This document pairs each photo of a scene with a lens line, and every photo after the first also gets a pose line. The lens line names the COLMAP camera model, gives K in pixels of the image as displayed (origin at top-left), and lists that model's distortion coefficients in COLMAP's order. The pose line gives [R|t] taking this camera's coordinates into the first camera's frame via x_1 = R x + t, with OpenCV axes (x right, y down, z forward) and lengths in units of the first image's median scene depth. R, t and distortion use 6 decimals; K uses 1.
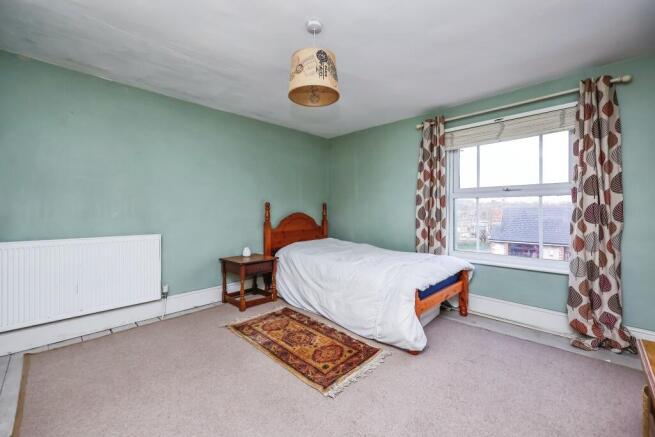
lens RADIAL K [[272.6, 0, 326.7], [0, 272.6, 208.5], [0, 0, 1]] dist [-0.000585, -0.000064]
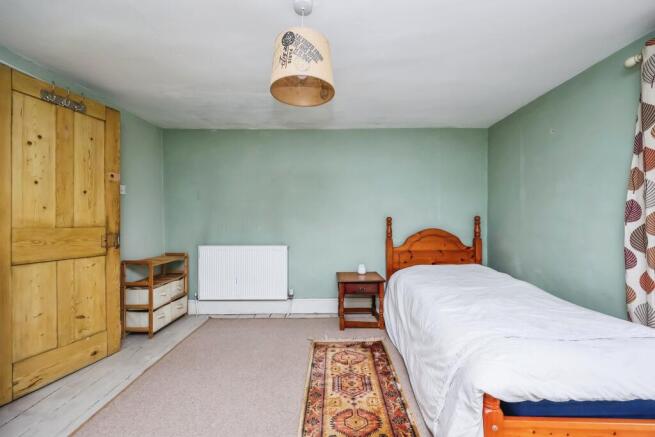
lens RADIAL K [[263.0, 0, 327.5], [0, 263.0, 218.5], [0, 0, 1]] dist [0.001617, 0.000258]
pose [[0.692708, -0.004453, -0.721204, 0.354149], [0.005954, 0.999982, -0.000455, -0.024536], [0.721193, -0.003979, 0.692723, 0.325043]]
